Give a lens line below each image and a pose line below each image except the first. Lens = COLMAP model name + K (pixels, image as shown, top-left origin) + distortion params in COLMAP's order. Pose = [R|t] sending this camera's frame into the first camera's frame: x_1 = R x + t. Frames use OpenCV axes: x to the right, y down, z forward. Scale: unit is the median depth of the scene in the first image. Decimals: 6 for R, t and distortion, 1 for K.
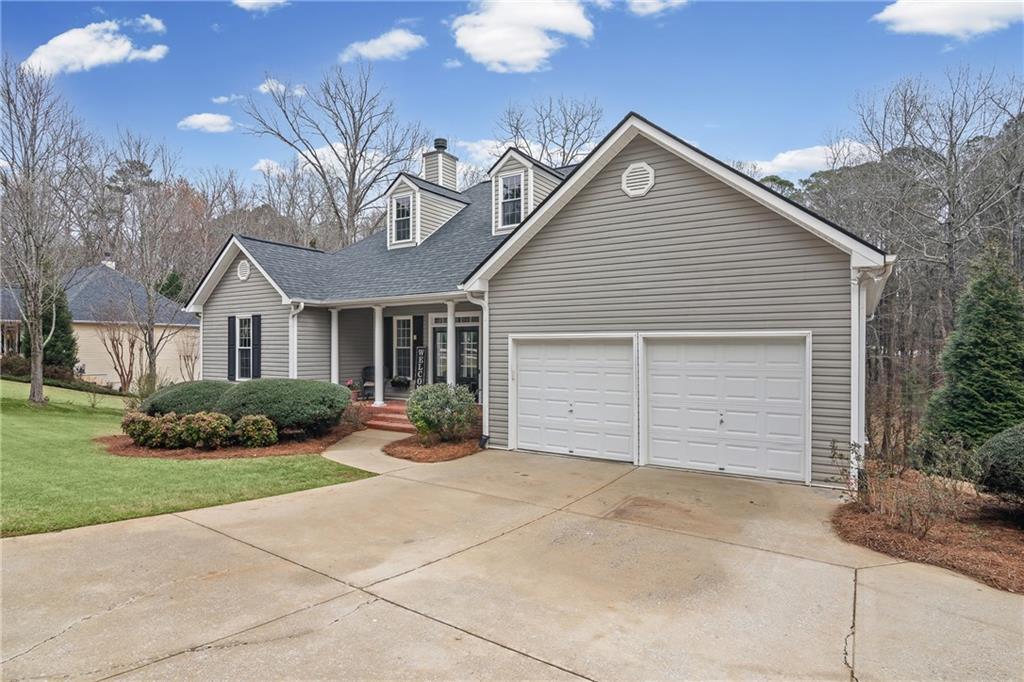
lens RADIAL K [[541.5, 0, 510.6], [0, 541.5, 348.1], [0, 0, 1]] dist [-0.005242, -0.000619]
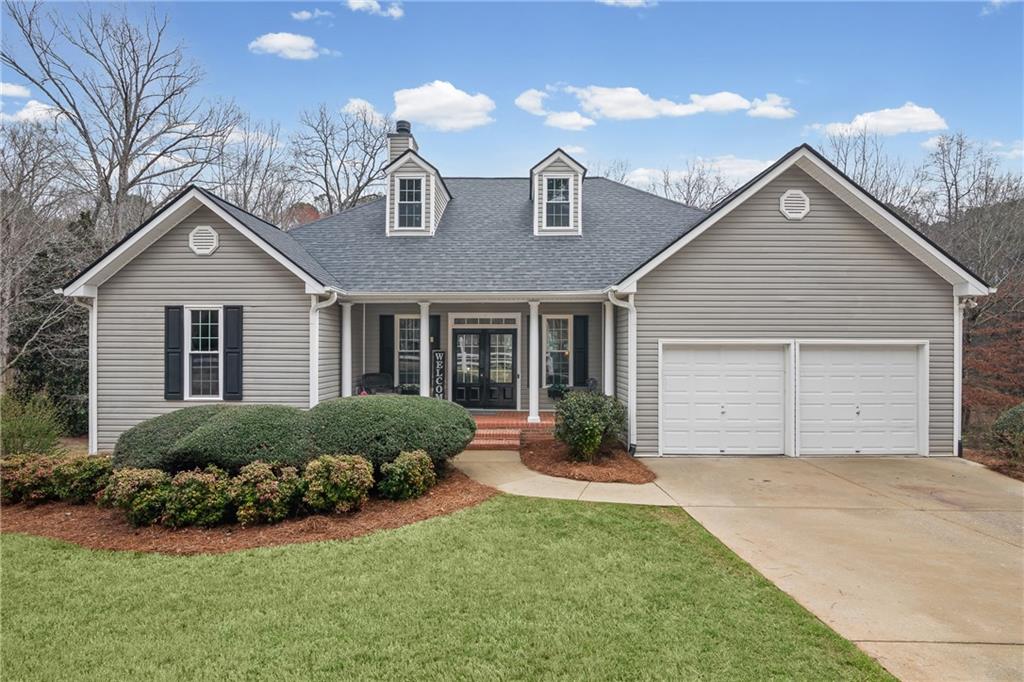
lens RADIAL K [[460.7, 0, 512.0], [0, 460.7, 349.5], [0, 0, 1]] dist [-0.025320, 0.001829]
pose [[0.853678, 0.000547, 0.520802, -0.531527], [-0.000914, 0.999999, 0.000447, -0.005255], [-0.520801, -0.000857, 0.853678, 0.343156]]
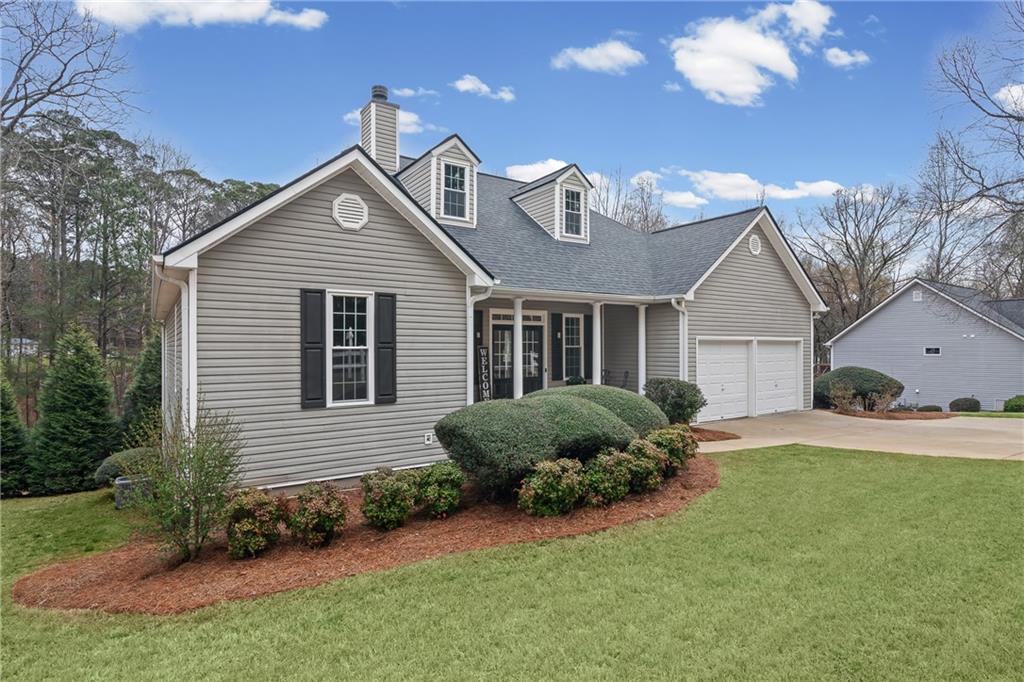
lens RADIAL K [[566.5, 0, 518.4], [0, 566.5, 332.2], [0, 0, 1]] dist [0.017561, -0.000464]
pose [[0.365025, 0.024854, 0.930666, -1.153149], [0.005226, 0.999573, -0.028744, 0.001812], [-0.930983, 0.015356, 0.364740, 0.720211]]
